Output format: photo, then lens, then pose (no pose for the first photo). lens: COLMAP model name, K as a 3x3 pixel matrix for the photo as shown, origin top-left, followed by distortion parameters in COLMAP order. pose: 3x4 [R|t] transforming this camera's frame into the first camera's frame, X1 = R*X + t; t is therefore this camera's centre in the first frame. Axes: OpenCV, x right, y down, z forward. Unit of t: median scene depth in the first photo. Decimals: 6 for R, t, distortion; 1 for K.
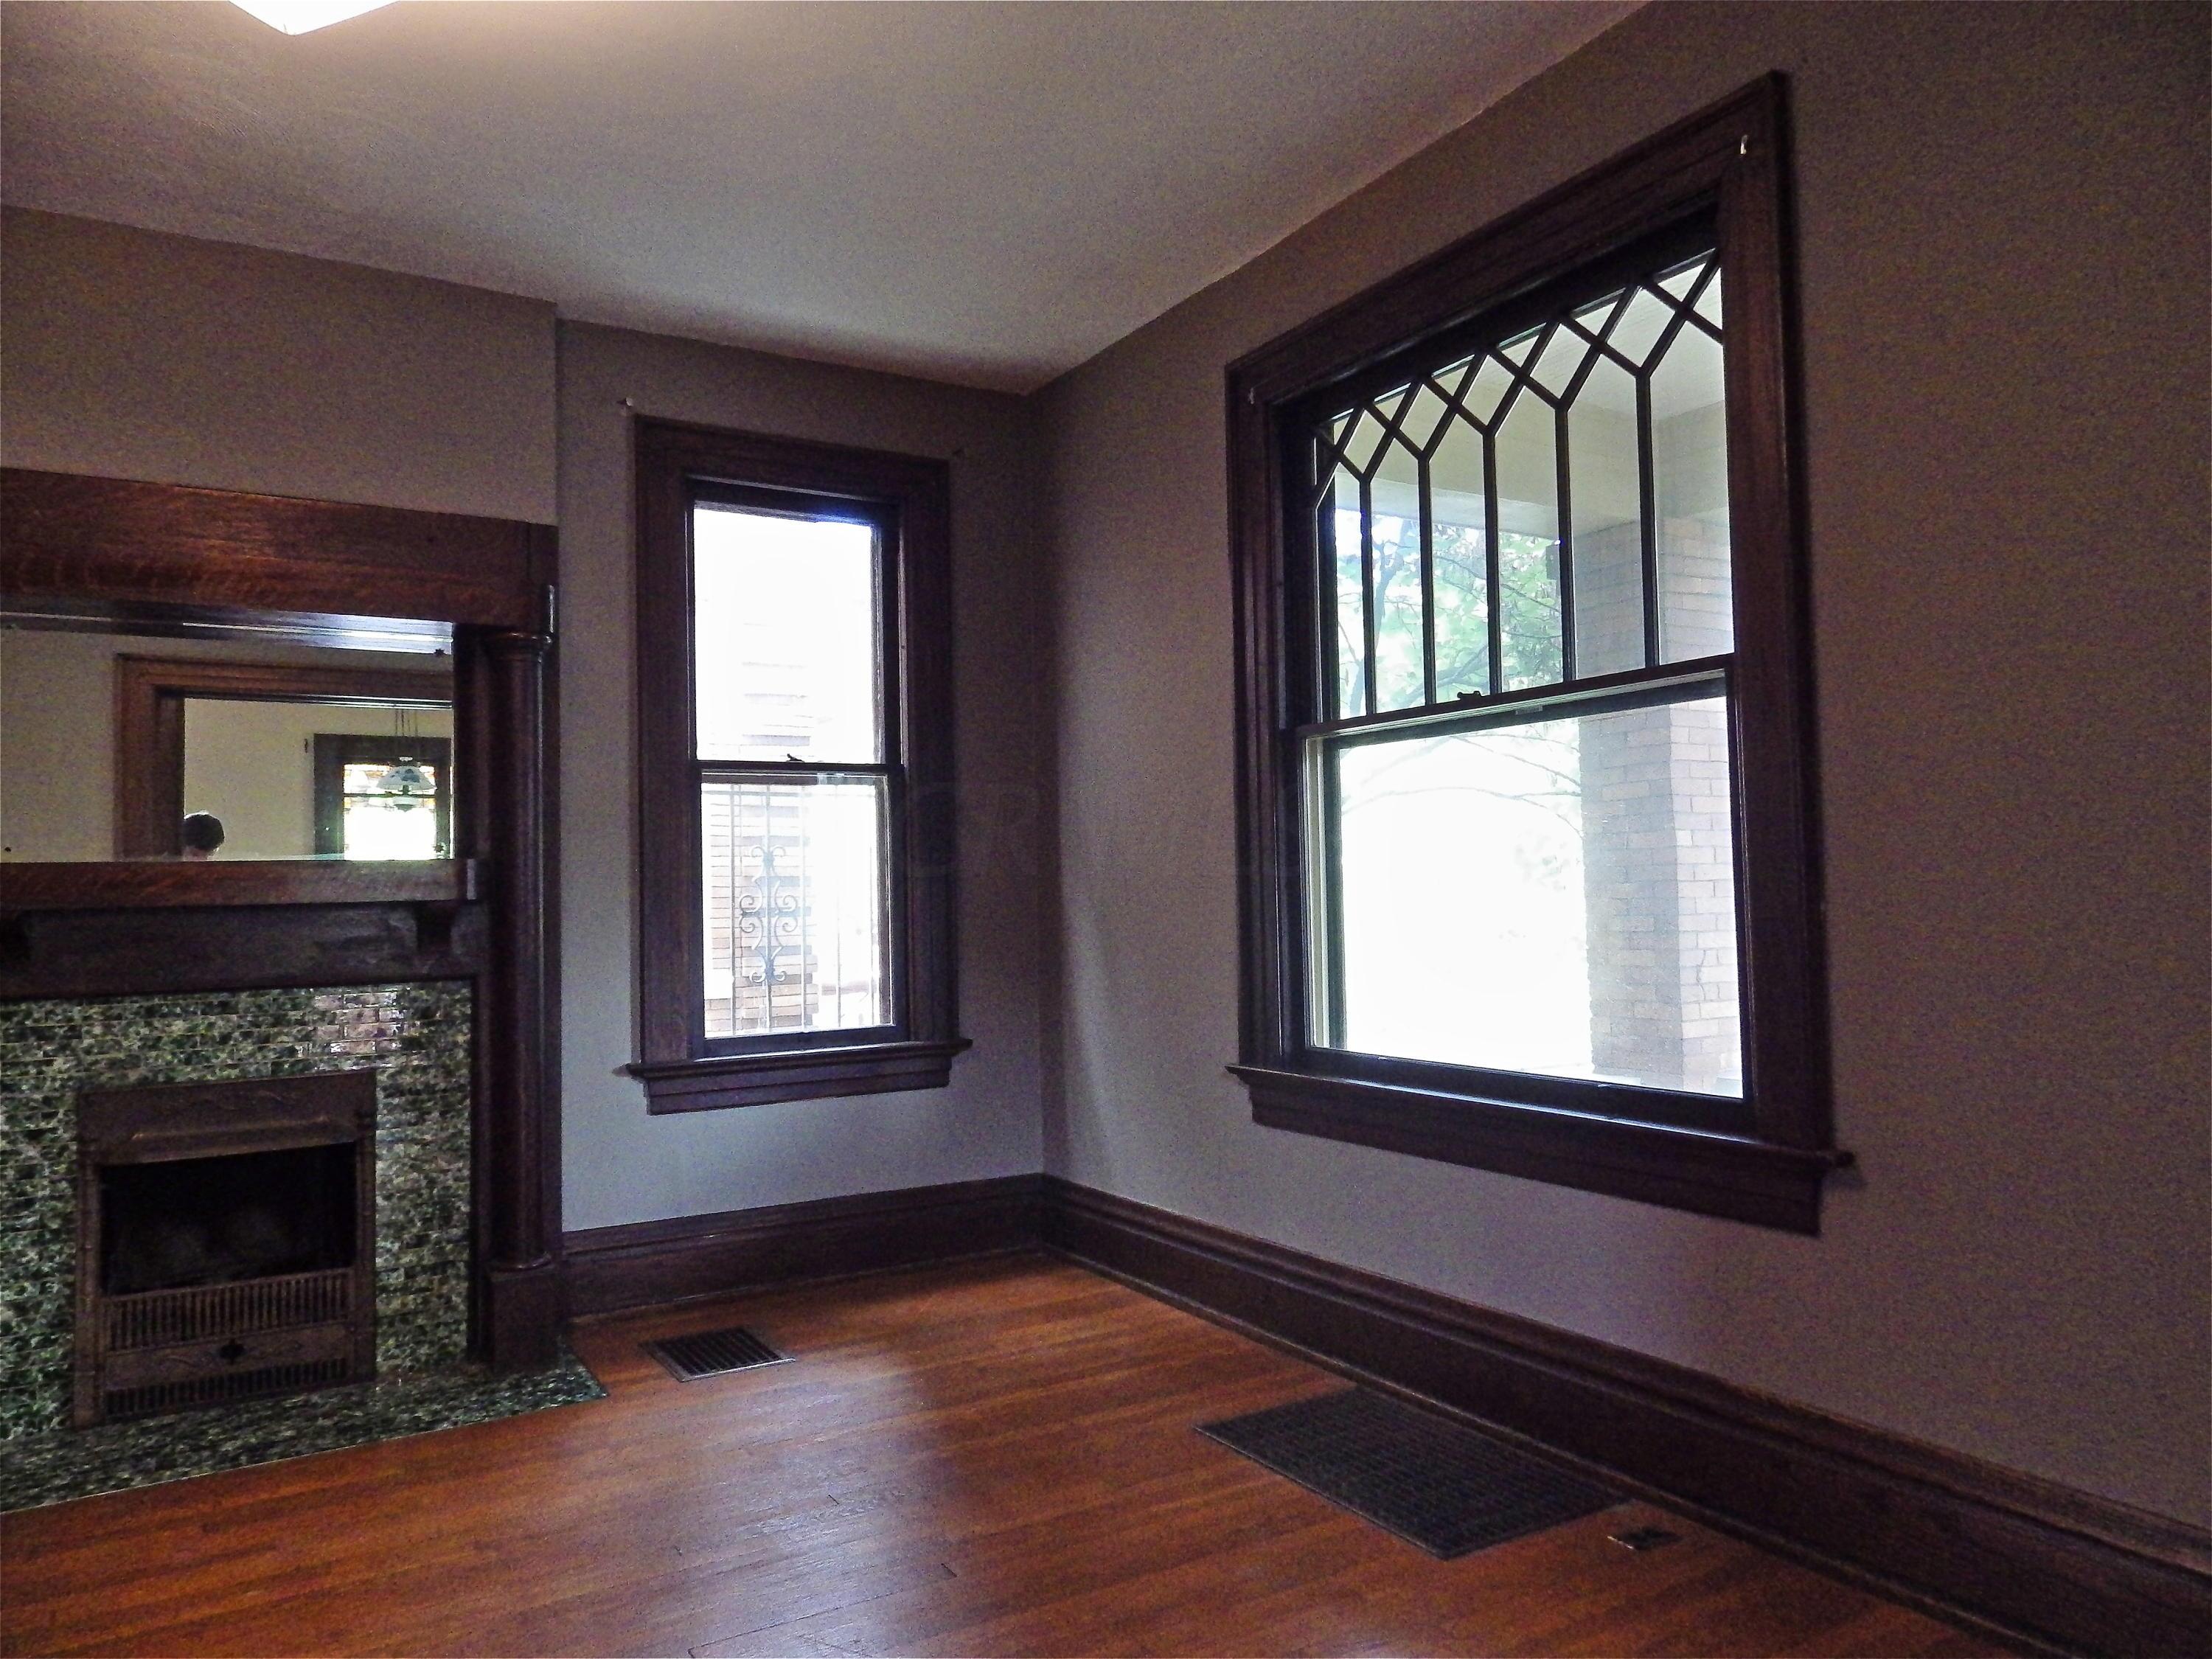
lens RADIAL K [[1475.6, 0, 1119.1], [0, 1475.6, 818.7], [0, 0, 1]] dist [0.008480, -0.007614]
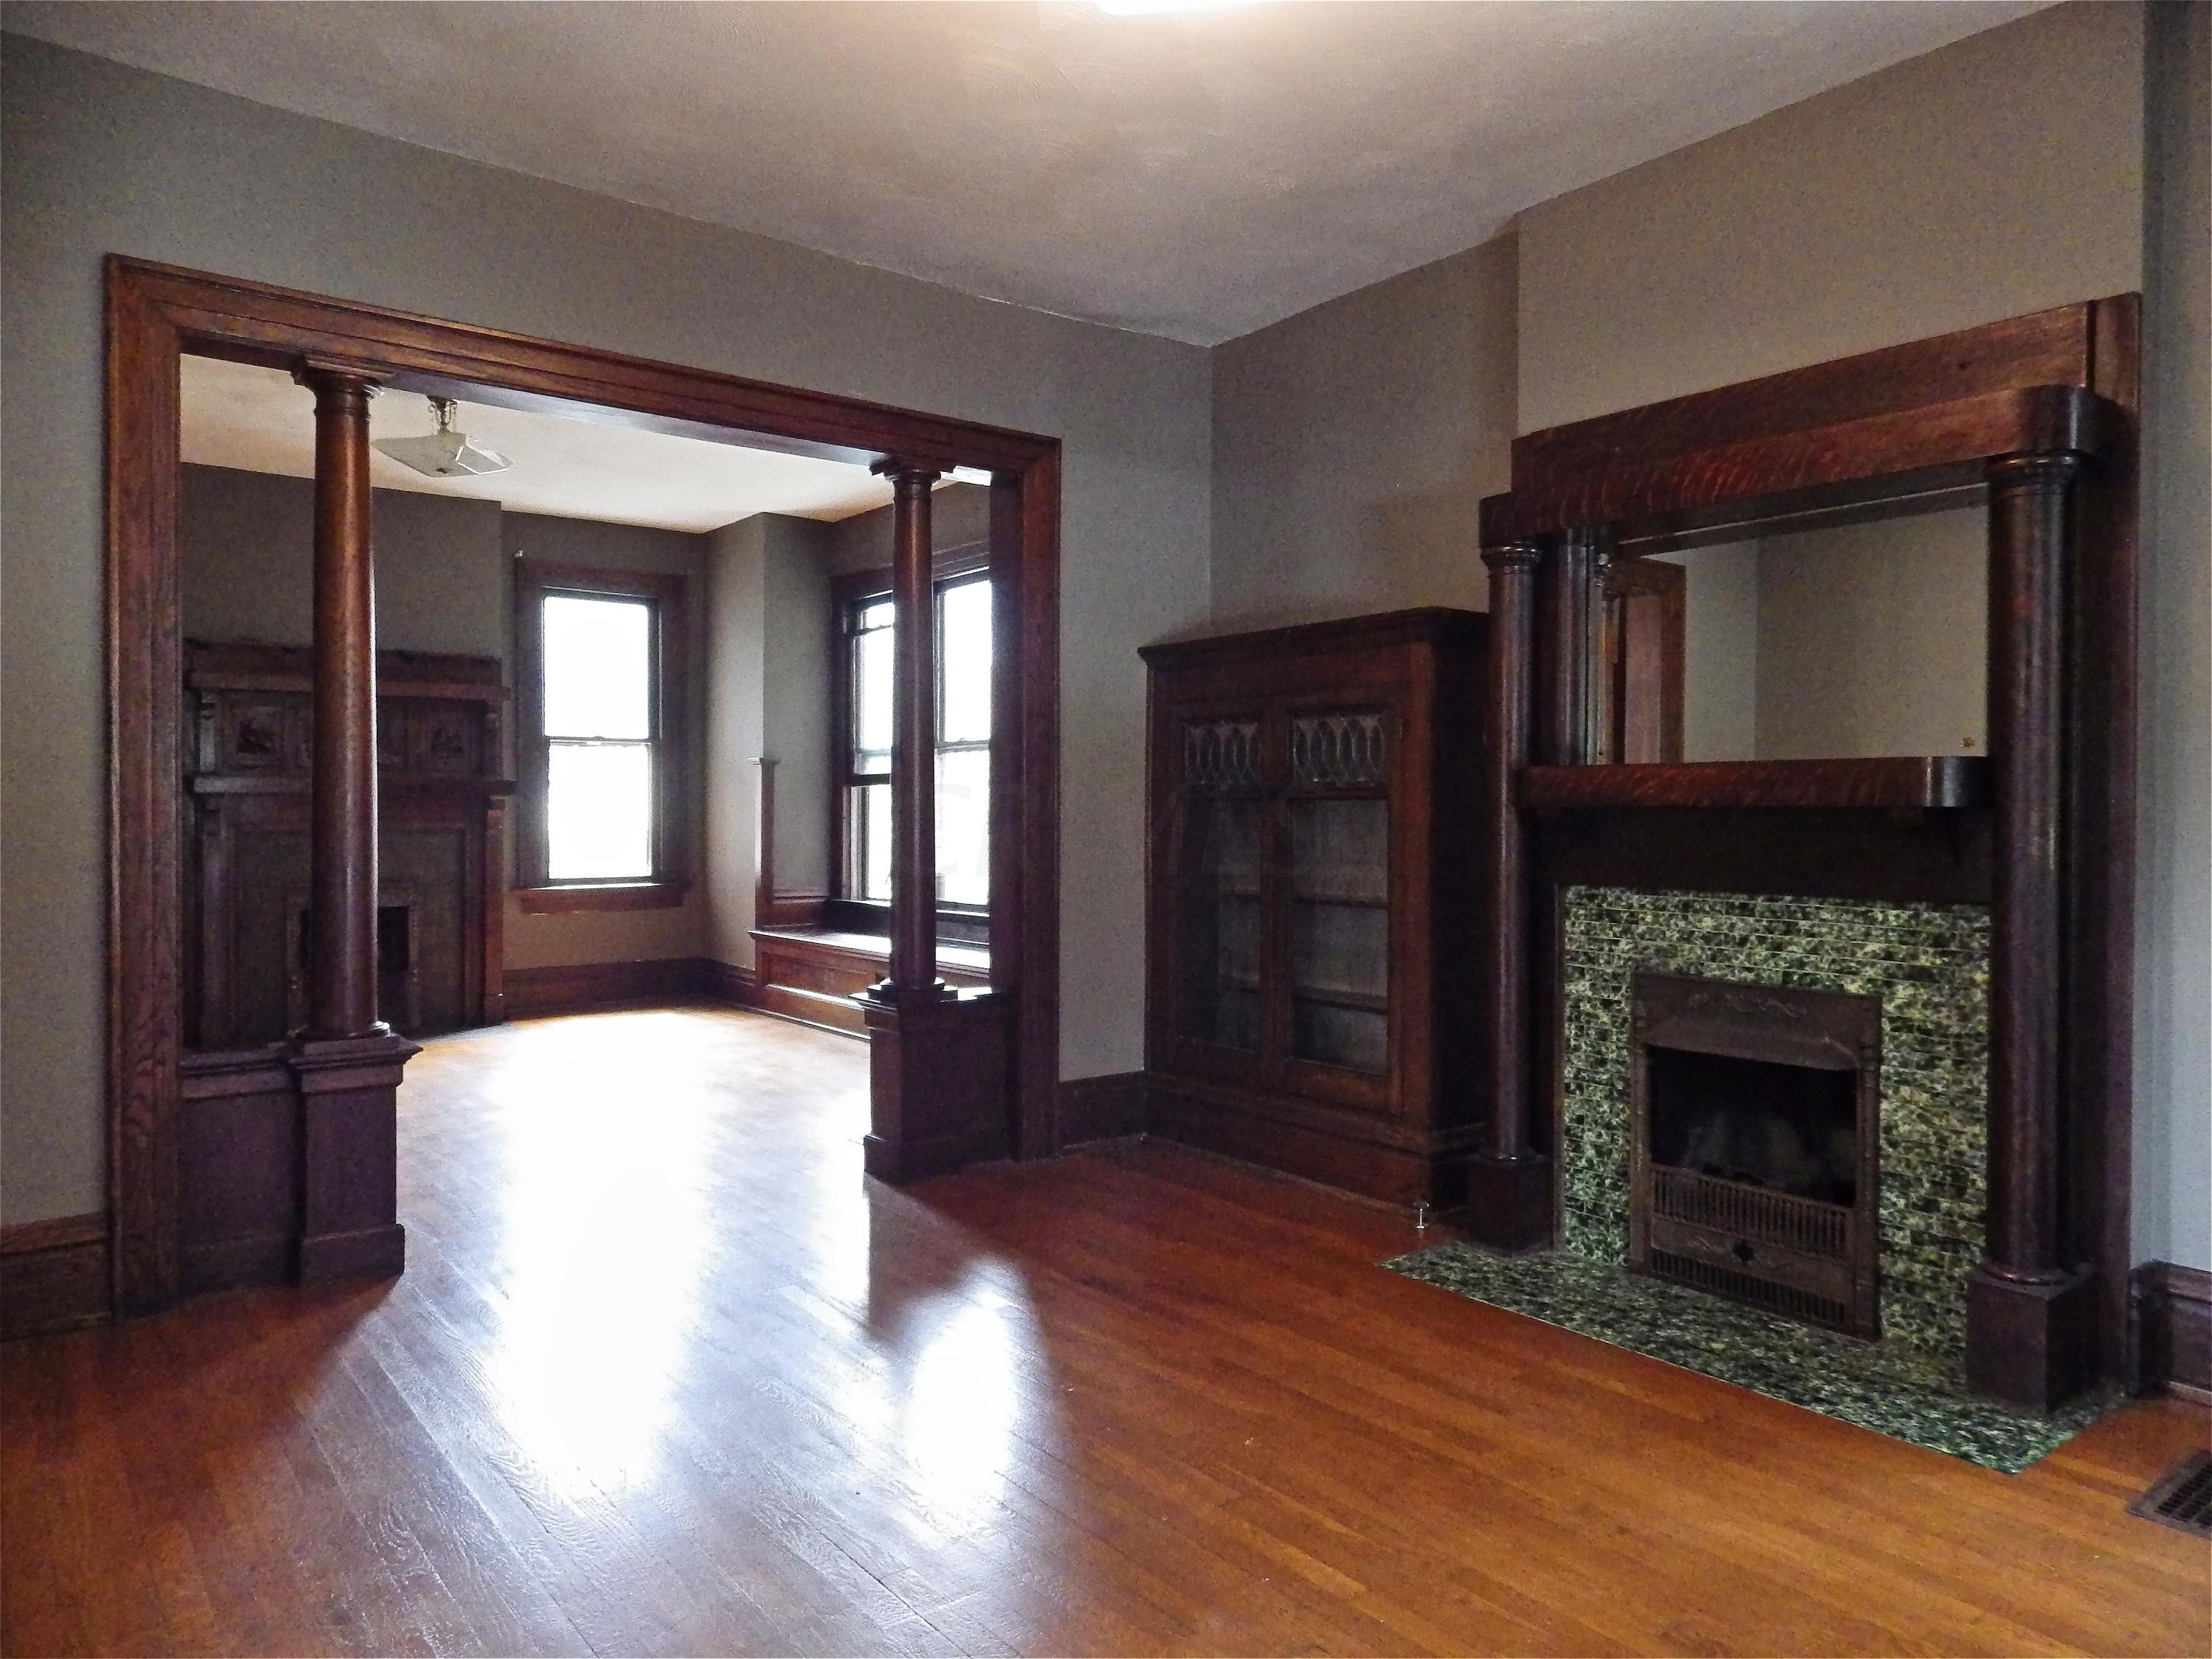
lens RADIAL K [[1475.6, 0, 1110.9], [0, 1475.6, 817.3], [0, 0, 1]] dist [0.008480, -0.007614]
pose [[0.109117, 0.030623, -0.993557, 0.332639], [0.043556, 0.998418, 0.035556, 0.012253], [0.993074, -0.047155, 0.107611, 0.475422]]
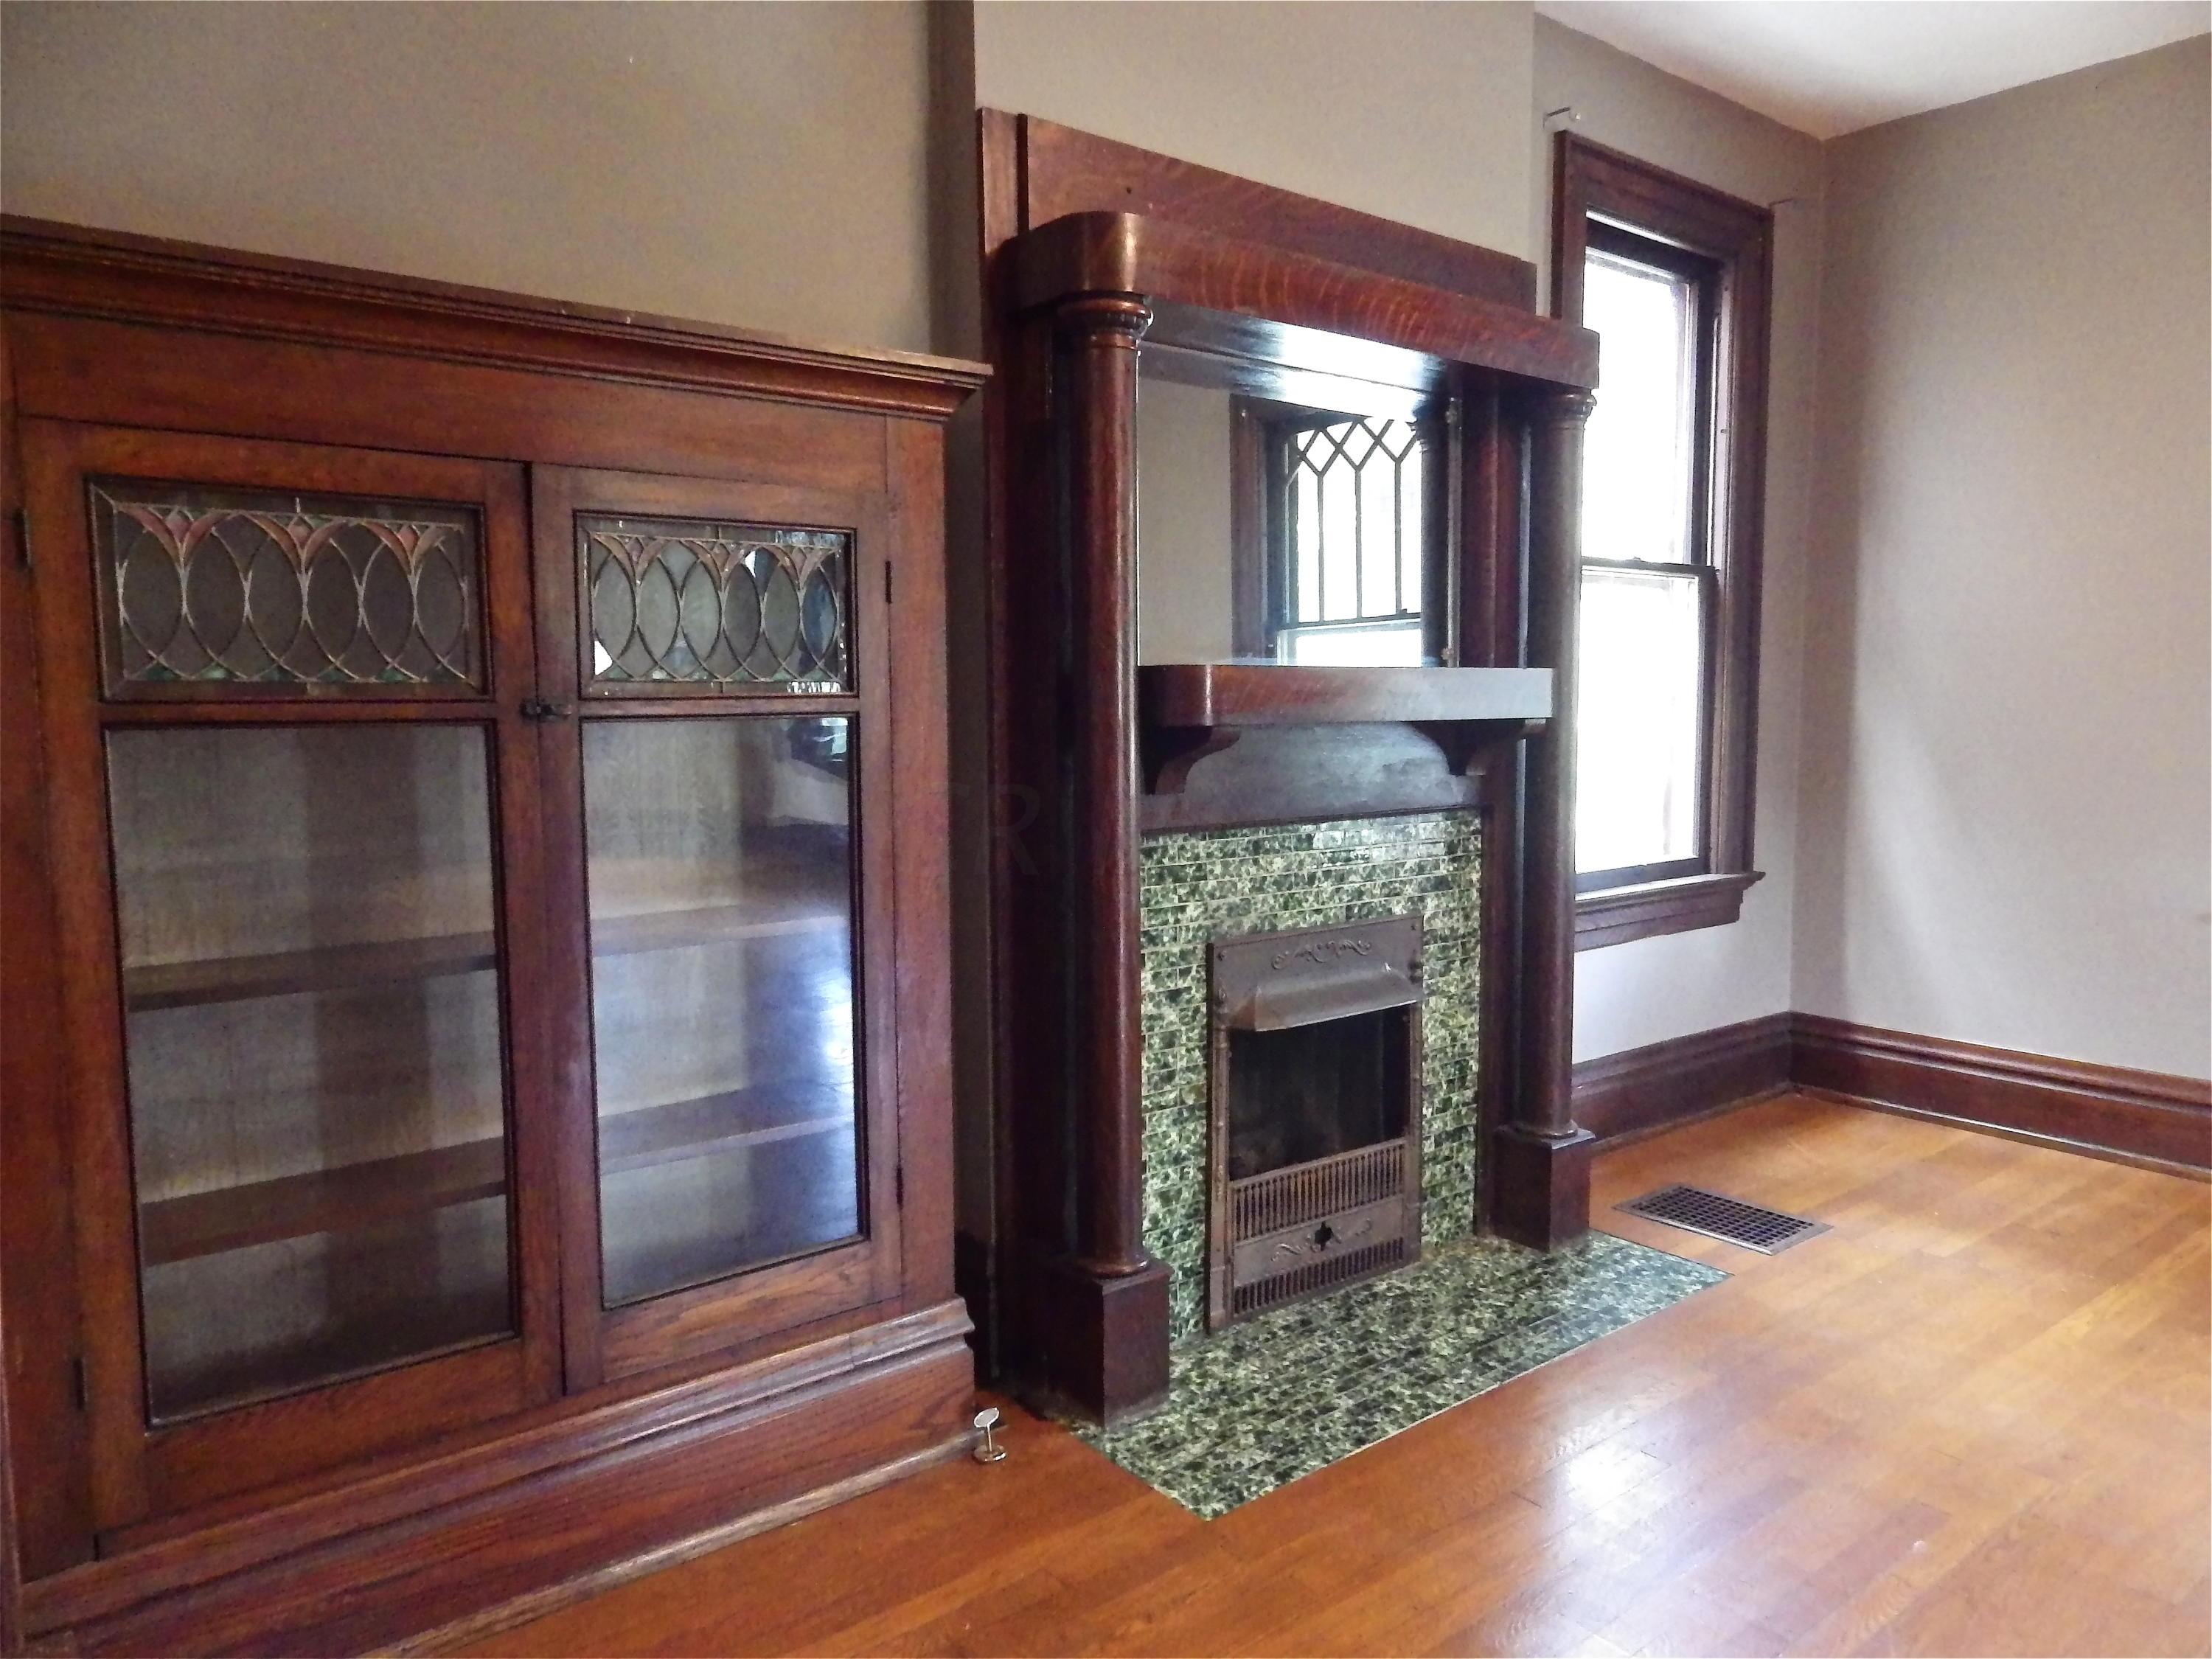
lens RADIAL K [[1475.6, 0, 1100.7], [0, 1475.6, 821.0], [0, 0, 1]] dist [0.008480, -0.007614]
pose [[0.993004, 0.010066, 0.117654, -0.822355], [-0.025791, 0.990792, 0.132911, 0.008468], [-0.115232, -0.135015, 0.984120, 0.195800]]
